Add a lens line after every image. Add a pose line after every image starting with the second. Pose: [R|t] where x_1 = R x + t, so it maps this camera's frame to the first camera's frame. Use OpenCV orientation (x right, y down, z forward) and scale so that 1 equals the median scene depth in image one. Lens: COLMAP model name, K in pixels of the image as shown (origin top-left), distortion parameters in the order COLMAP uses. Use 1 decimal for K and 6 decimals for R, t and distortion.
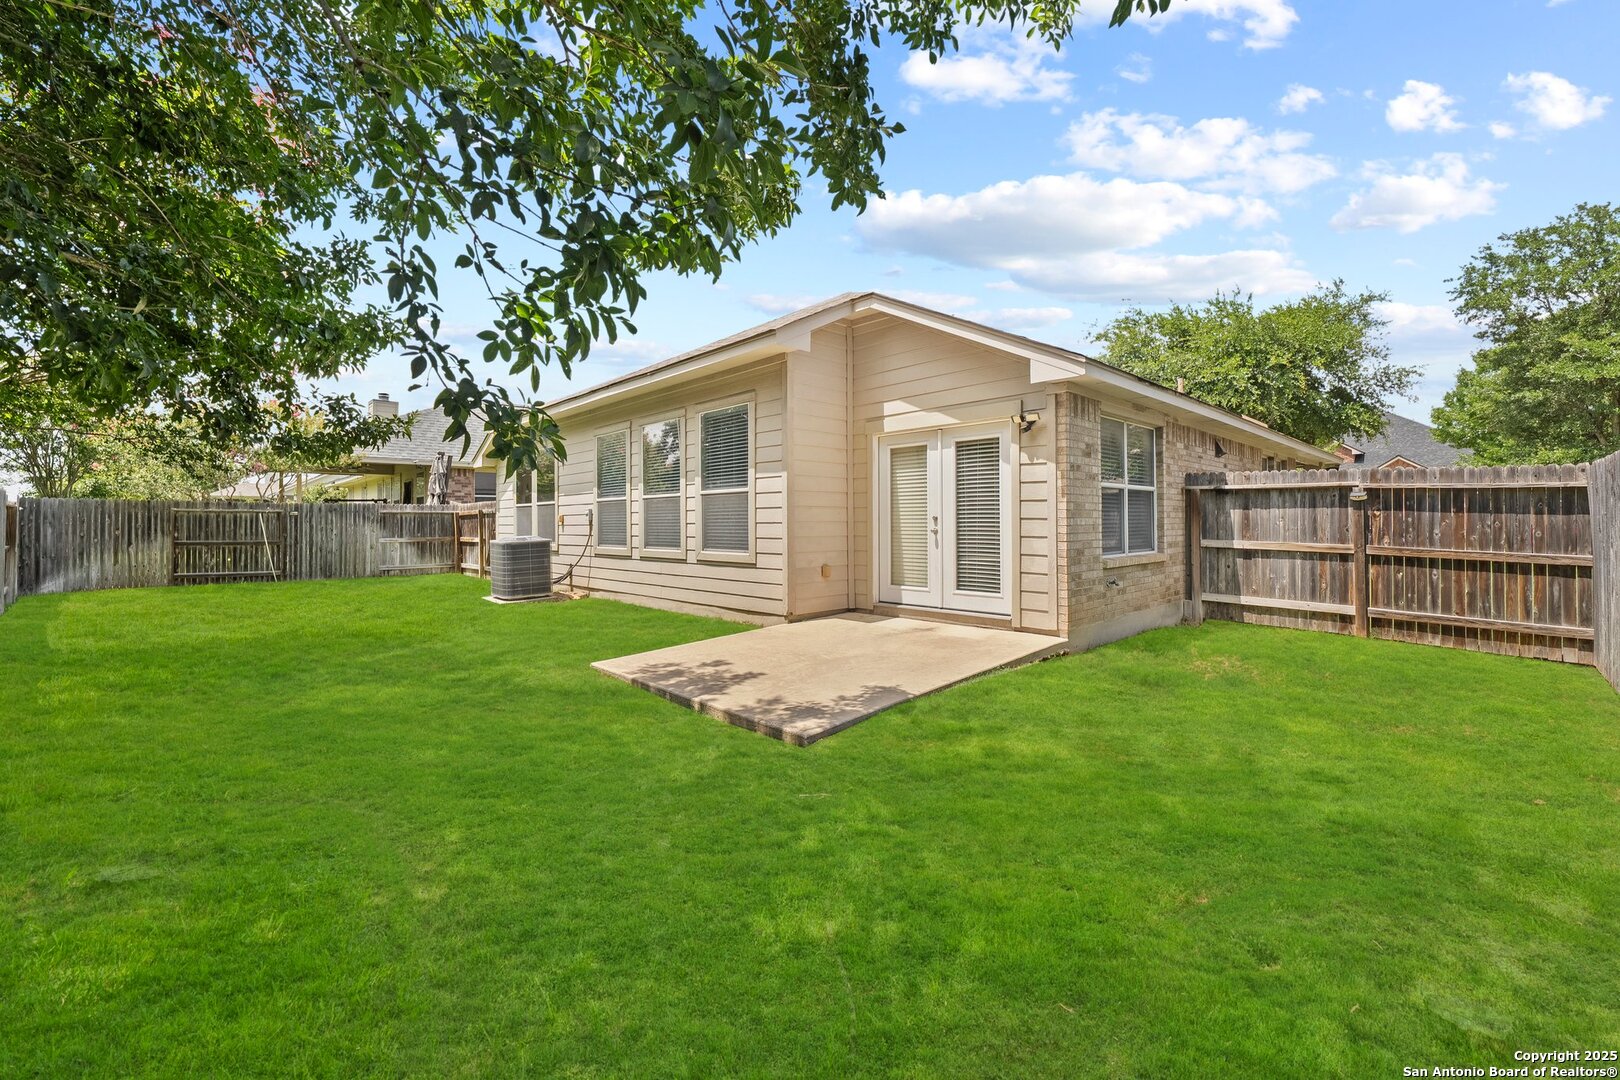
lens RADIAL K [[664.5, 0, 810.4], [0, 664.5, 527.1], [0, 0, 1]] dist [-0.010663, 0.001697]
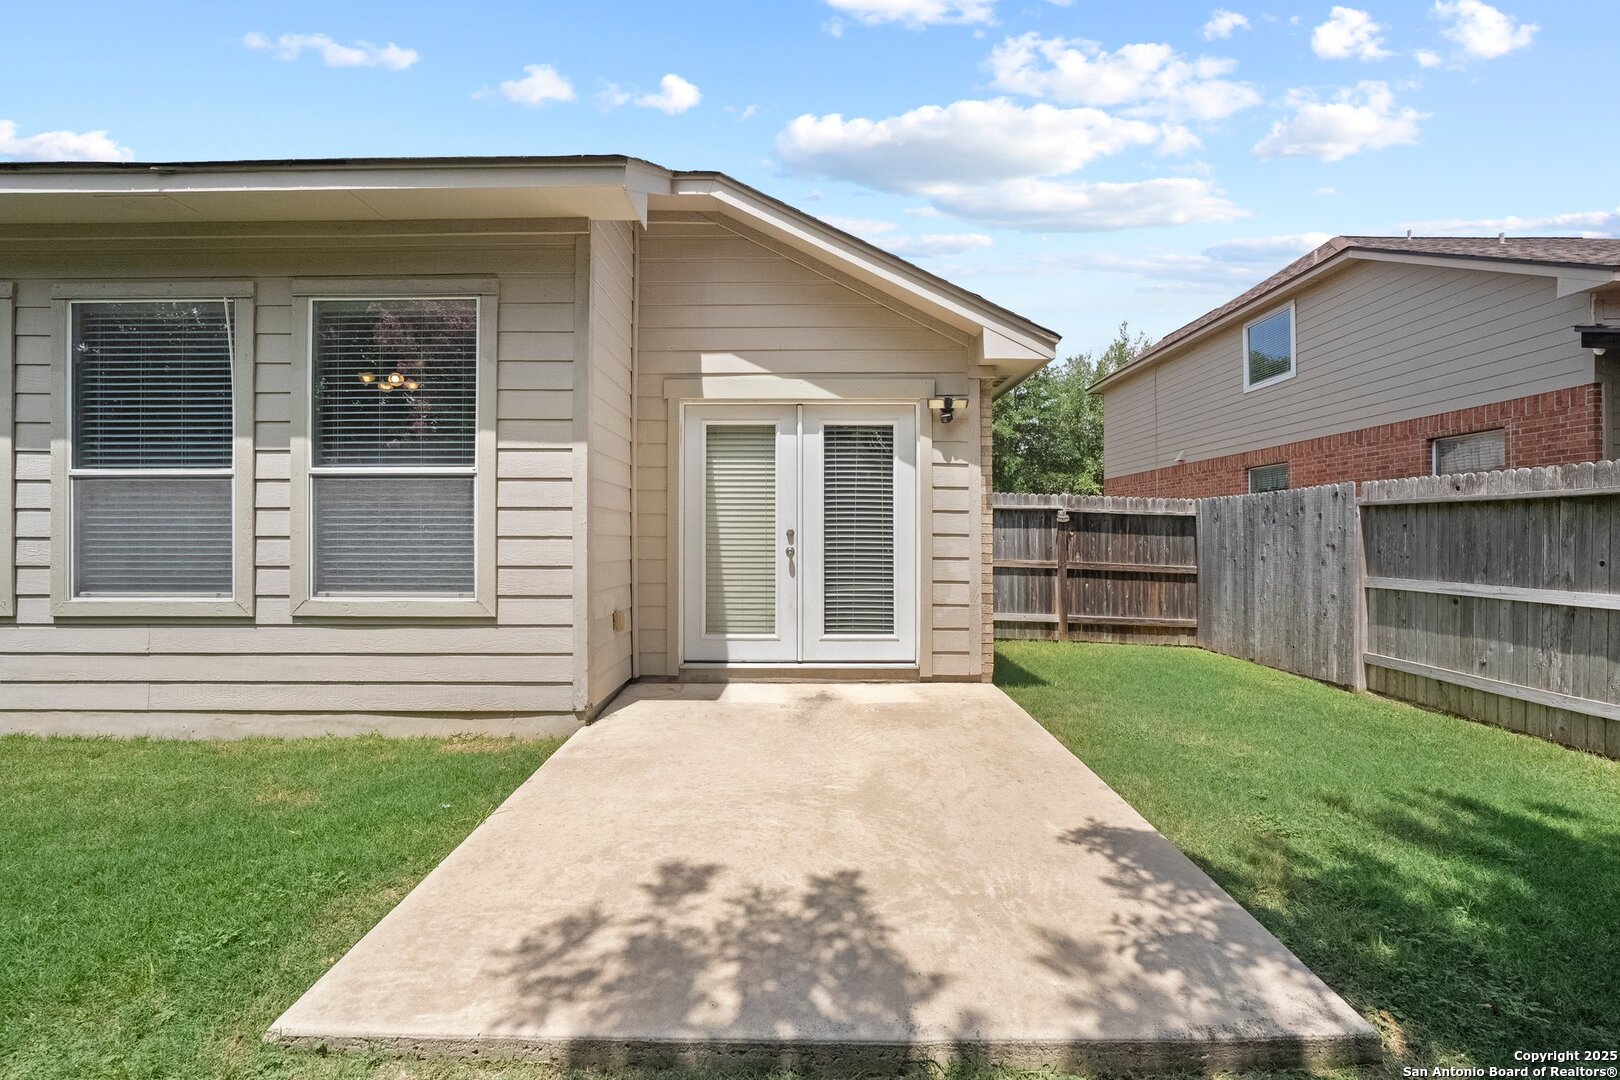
lens RADIAL K [[664.5, 0, 809.9], [0, 664.5, 542.4], [0, 0, 1]] dist [-0.010663, 0.001697]
pose [[0.695858, 0.002690, 0.718175, -0.297439], [-0.001666, 0.999996, -0.002131, -0.001972], [-0.718178, 0.000286, 0.695860, 0.505091]]
